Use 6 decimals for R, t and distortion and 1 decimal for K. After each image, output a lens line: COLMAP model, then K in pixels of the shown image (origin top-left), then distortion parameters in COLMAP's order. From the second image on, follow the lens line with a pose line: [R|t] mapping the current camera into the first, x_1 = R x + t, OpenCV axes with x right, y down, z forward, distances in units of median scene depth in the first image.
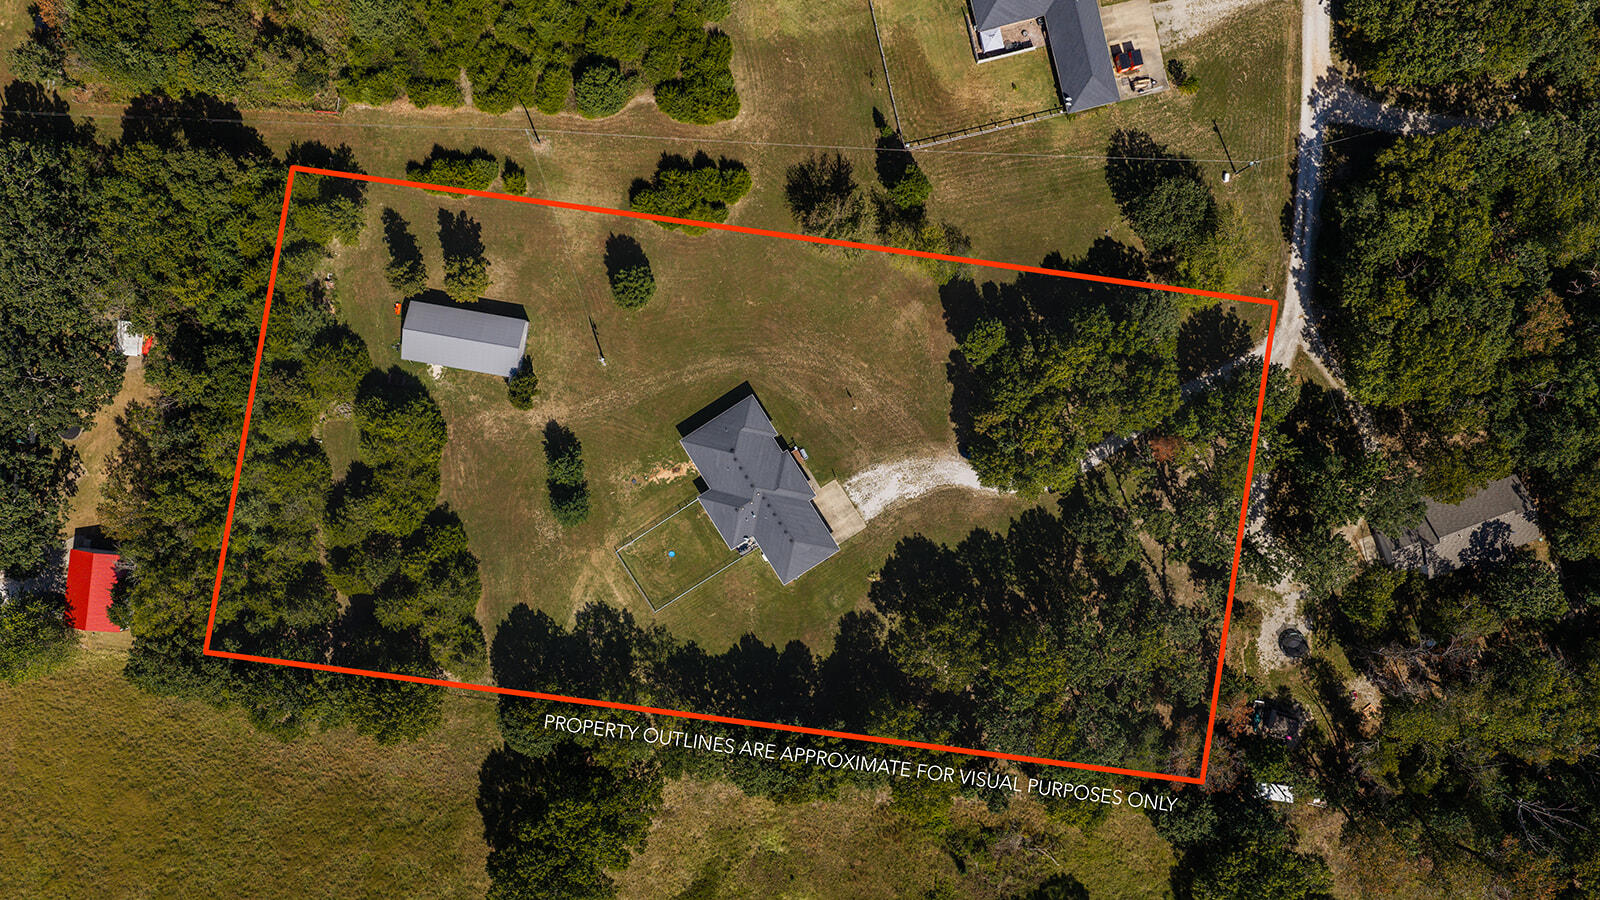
lens RADIAL K [[1313.1, 0, 800.0], [0, 1313.1, 450.0], [0, 0, 1]] dist [0.036164, -0.083678]
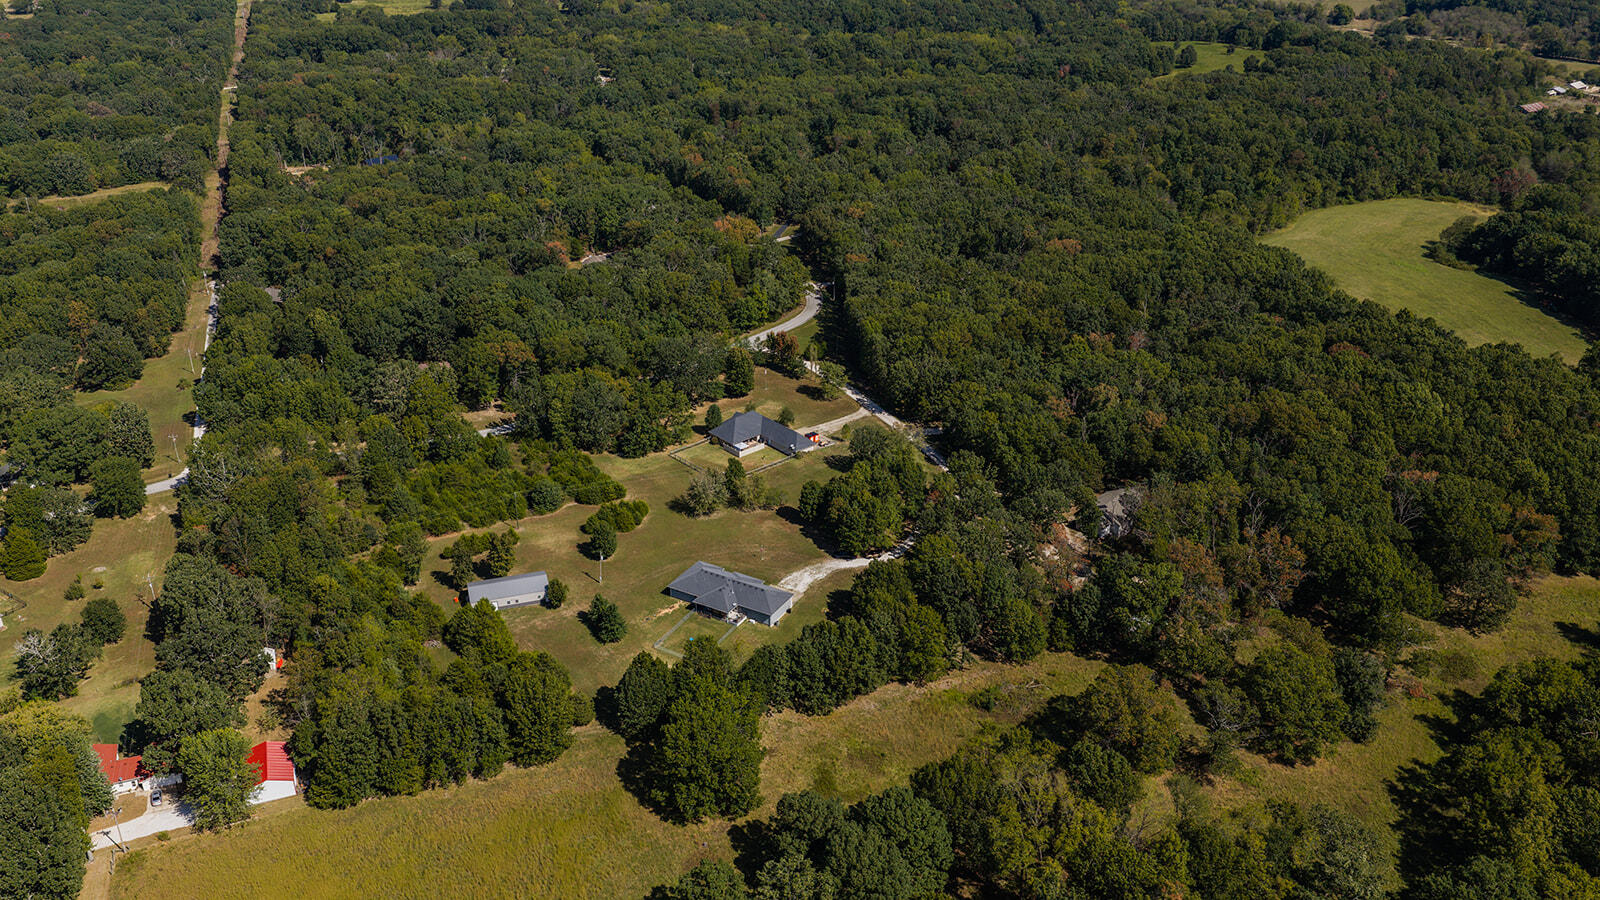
lens RADIAL K [[1313.1, 0, 800.0], [0, 1313.1, 450.0], [0, 0, 1]] dist [0.036164, -0.083678]
pose [[0.886383, -0.190763, 0.421823, -0.556087], [0.462930, 0.374075, -0.803594, 1.203164], [-0.004498, 0.907567, 0.419884, 0.221052]]
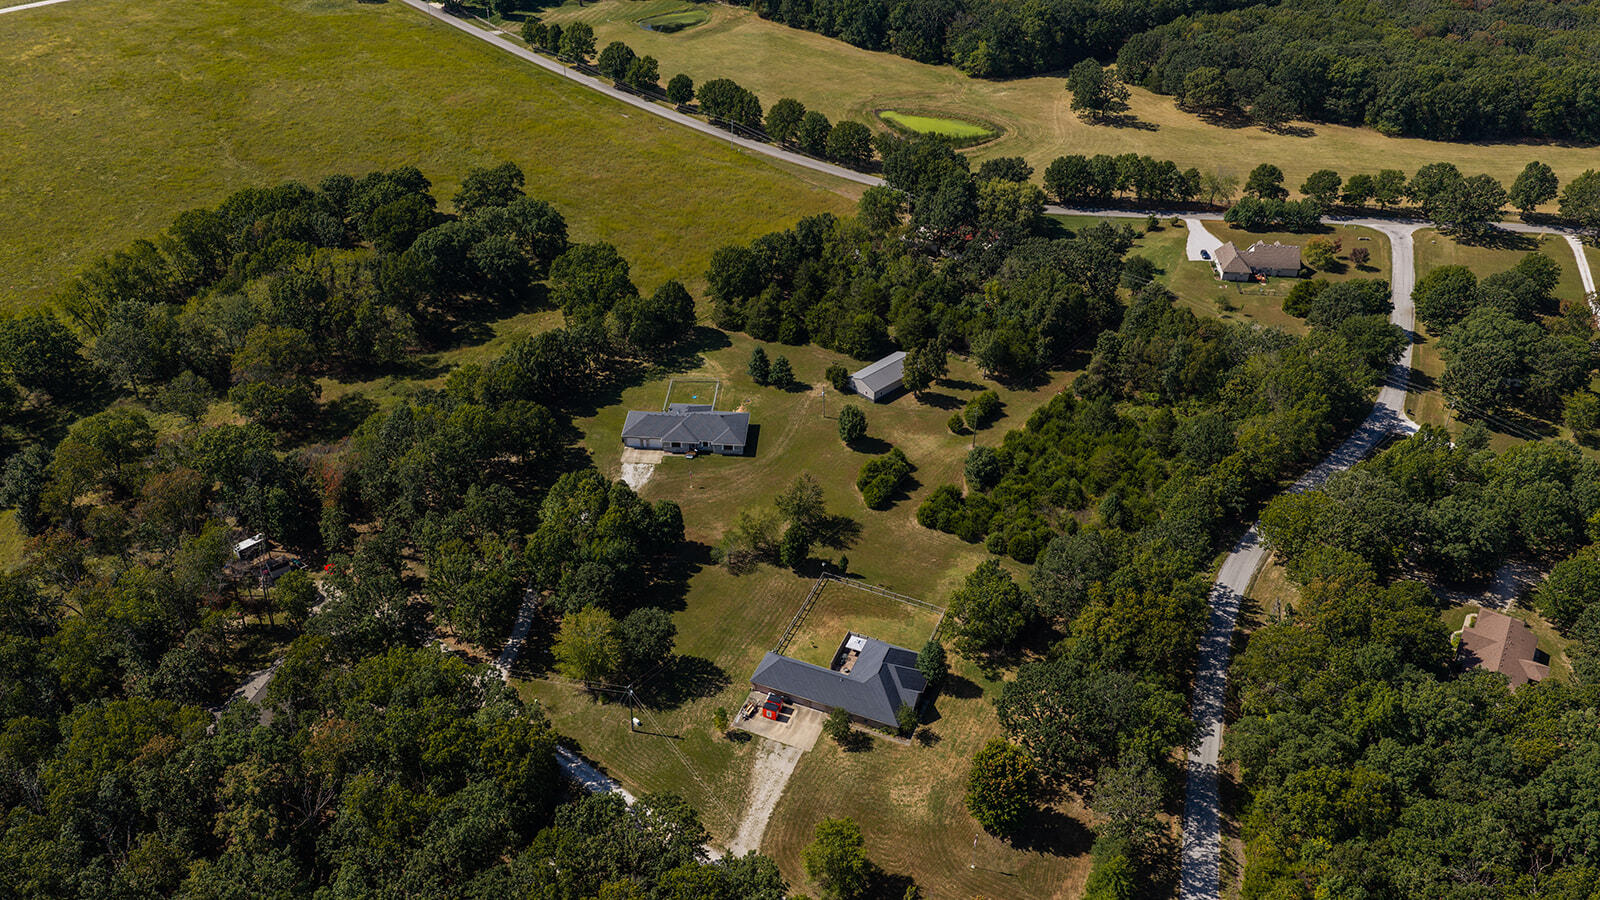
lens RADIAL K [[1313.1, 0, 800.0], [0, 1313.1, 450.0], [0, 0, 1]] dist [0.036164, -0.083678]
pose [[-0.586329, 0.459541, -0.667114, 0.870647], [-0.809558, -0.361773, 0.462316, -0.742098], [-0.028891, 0.811137, 0.584143, 0.166266]]
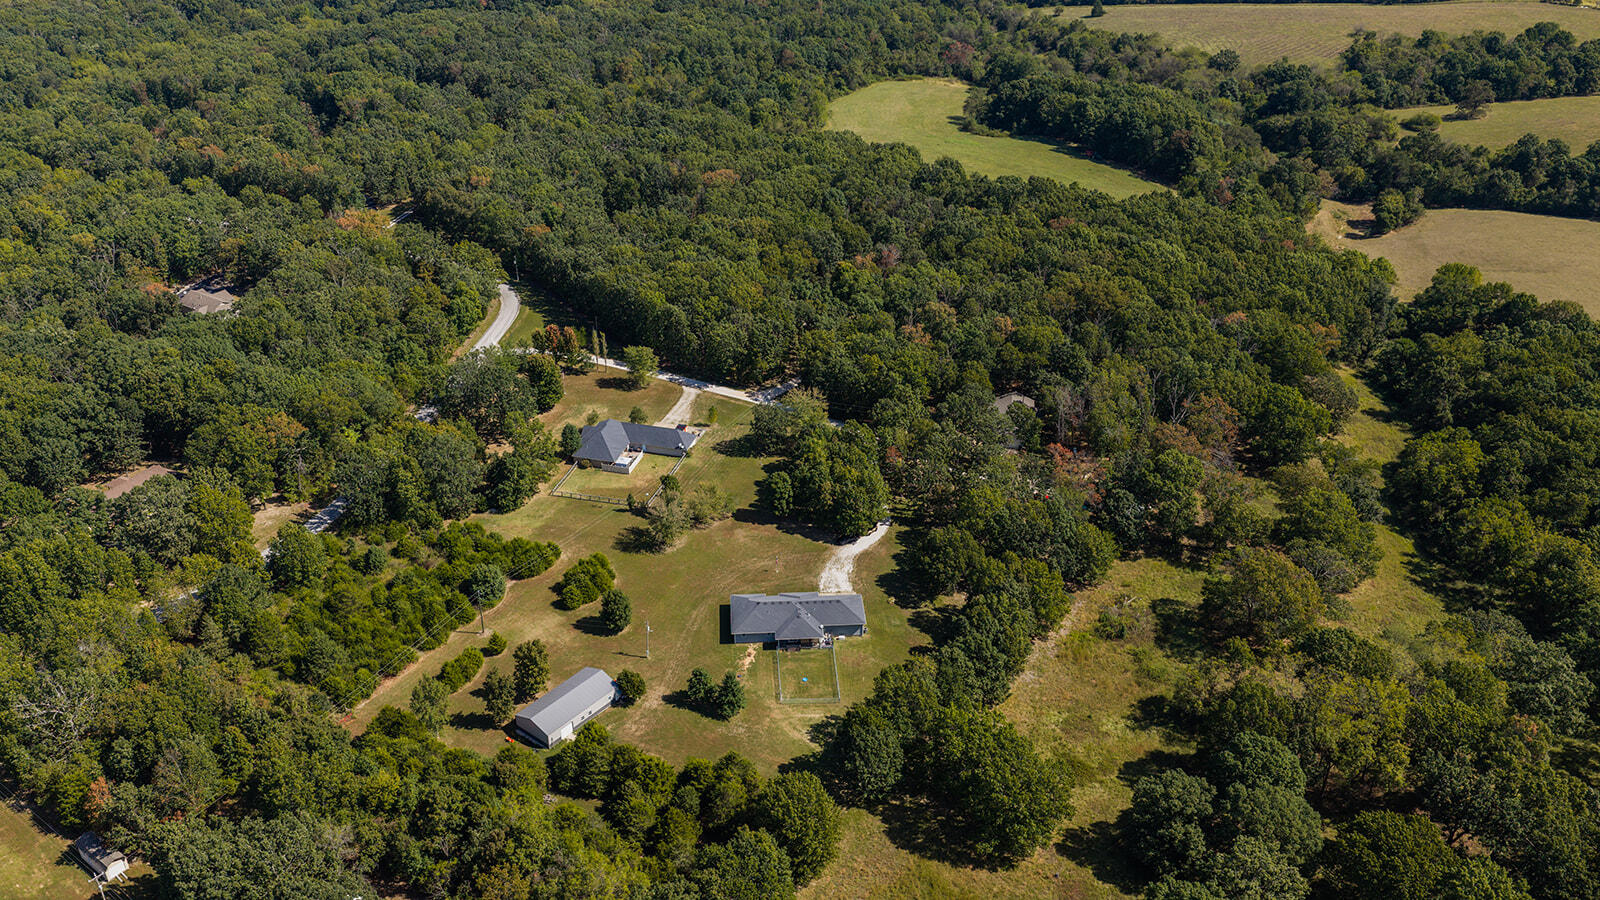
lens RADIAL K [[1313.1, 0, 800.0], [0, 1313.1, 450.0], [0, 0, 1]] dist [0.036164, -0.083678]
pose [[0.487175, -0.417776, 0.766892, -0.974508], [0.873226, 0.221256, -0.434192, 0.573921], [0.011716, 0.881197, 0.472604, 0.217640]]
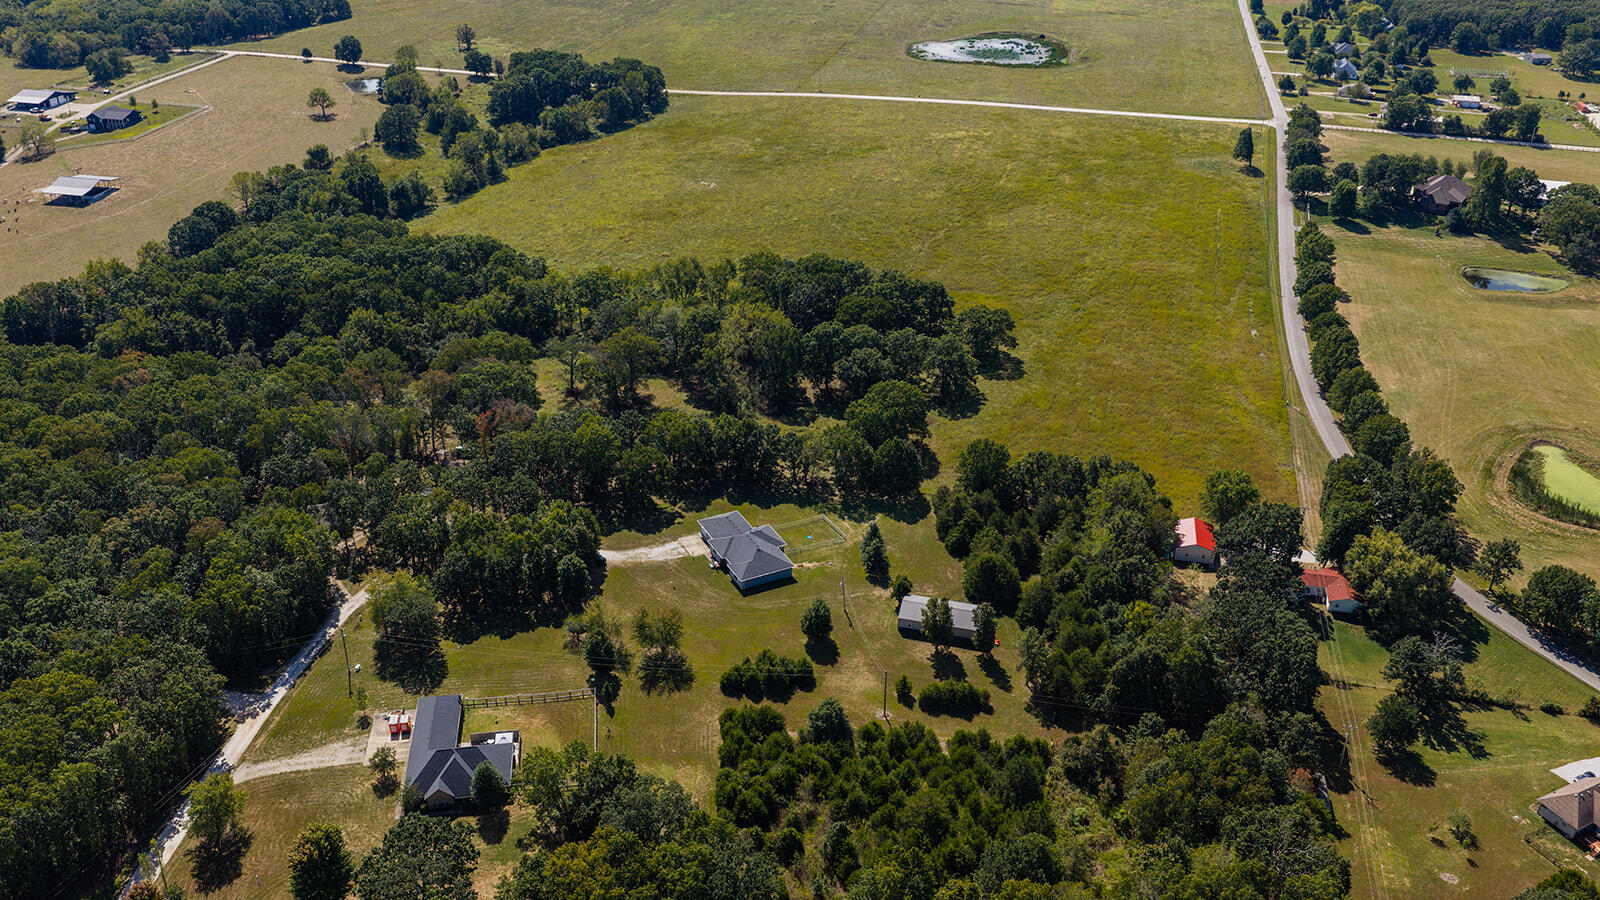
lens RADIAL K [[1313.1, 0, 800.0], [0, 1313.1, 450.0], [0, 0, 1]] dist [0.036164, -0.083678]
pose [[-0.995246, -0.041601, 0.088056, -0.216477], [0.097105, -0.492894, 0.864654, -1.180159], [0.007432, 0.869094, 0.494591, 0.170598]]
